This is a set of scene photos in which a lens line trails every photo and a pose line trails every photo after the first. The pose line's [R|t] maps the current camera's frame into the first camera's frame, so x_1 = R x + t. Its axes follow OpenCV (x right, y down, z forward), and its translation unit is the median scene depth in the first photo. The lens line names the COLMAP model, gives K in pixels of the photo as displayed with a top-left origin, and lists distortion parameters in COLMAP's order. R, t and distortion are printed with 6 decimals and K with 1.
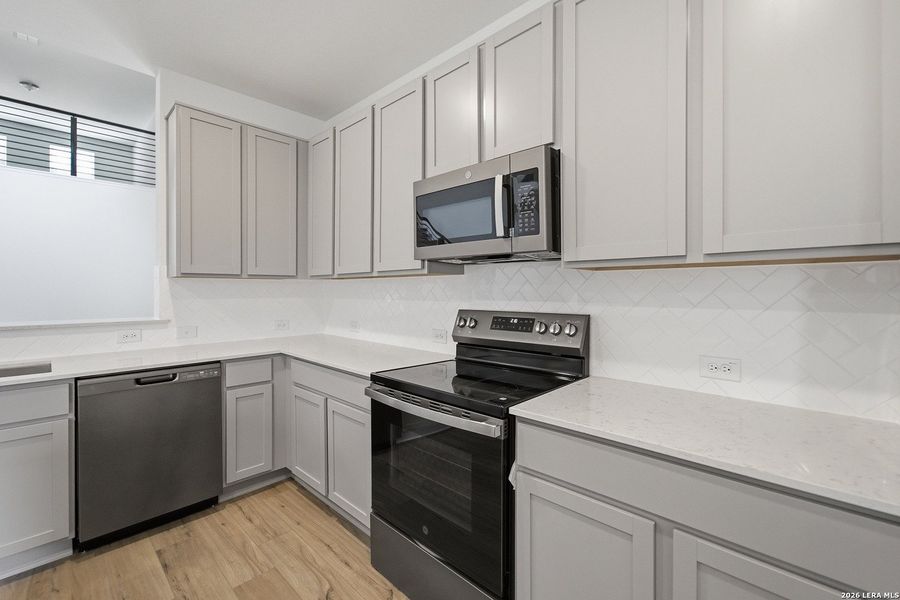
lens RADIAL K [[381.5, 0, 457.9], [0, 381.5, 294.9], [0, 0, 1]] dist [-0.009095, 0.002713]
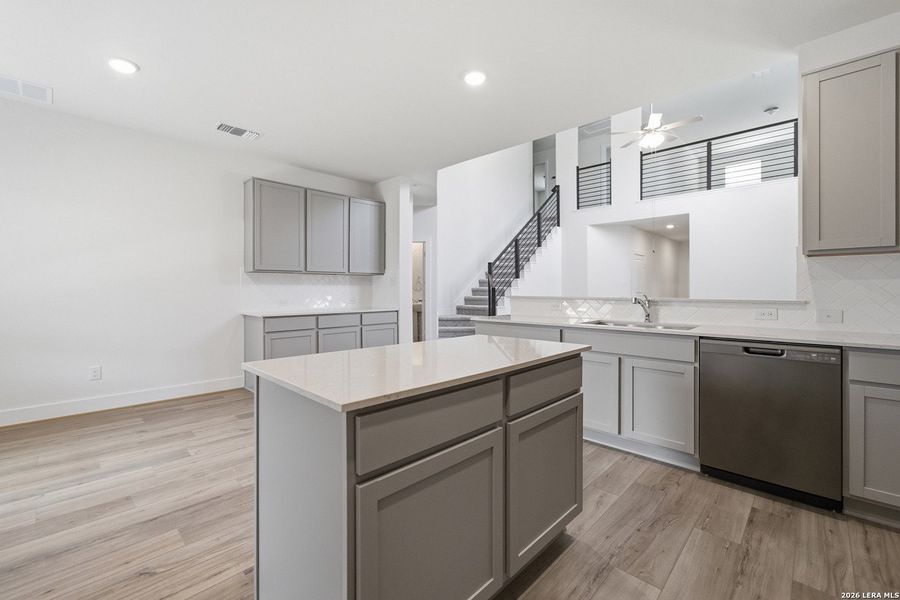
lens RADIAL K [[381.5, 0, 448.4], [0, 381.5, 294.1], [0, 0, 1]] dist [-0.009095, 0.002713]
pose [[-0.024644, 0.006241, -0.999677, 0.303994], [-0.005977, 0.999962, 0.006390, 0.062955], [0.999678, 0.006133, -0.024606, 0.150701]]
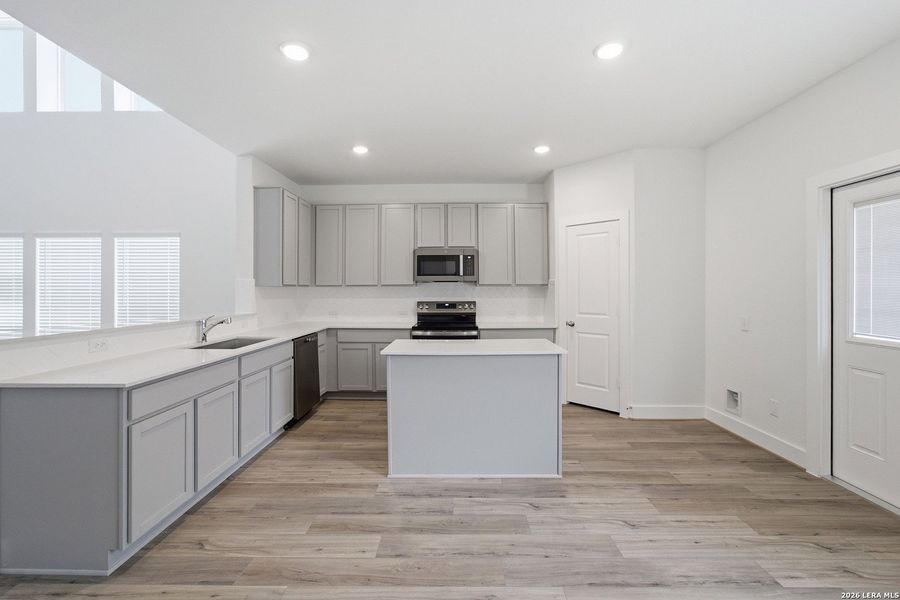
lens RADIAL K [[381.5, 0, 447.9], [0, 381.5, 292.5], [0, 0, 1]] dist [-0.009095, 0.002713]
pose [[0.748547, -0.009648, 0.663012, -1.610254], [0.010640, 0.999940, 0.002538, -0.023892], [-0.662997, 0.005155, 0.748604, -0.987599]]
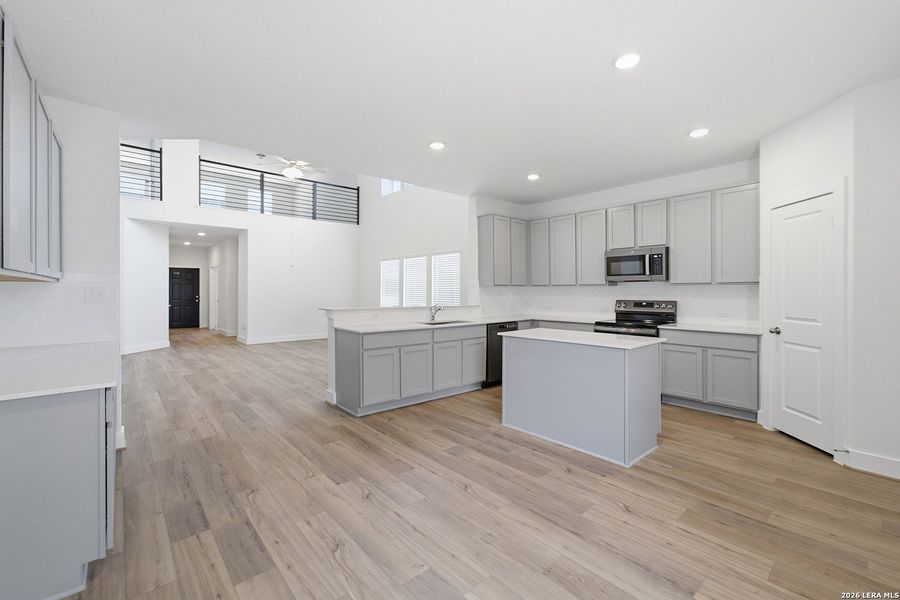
lens RADIAL K [[381.5, 0, 446.8], [0, 381.5, 294.8], [0, 0, 1]] dist [-0.009095, 0.002713]
pose [[0.993515, -0.004251, -0.113624, -0.902051], [0.004935, 0.999971, 0.005743, -0.015154], [0.113596, -0.006267, 0.993507, -1.743781]]
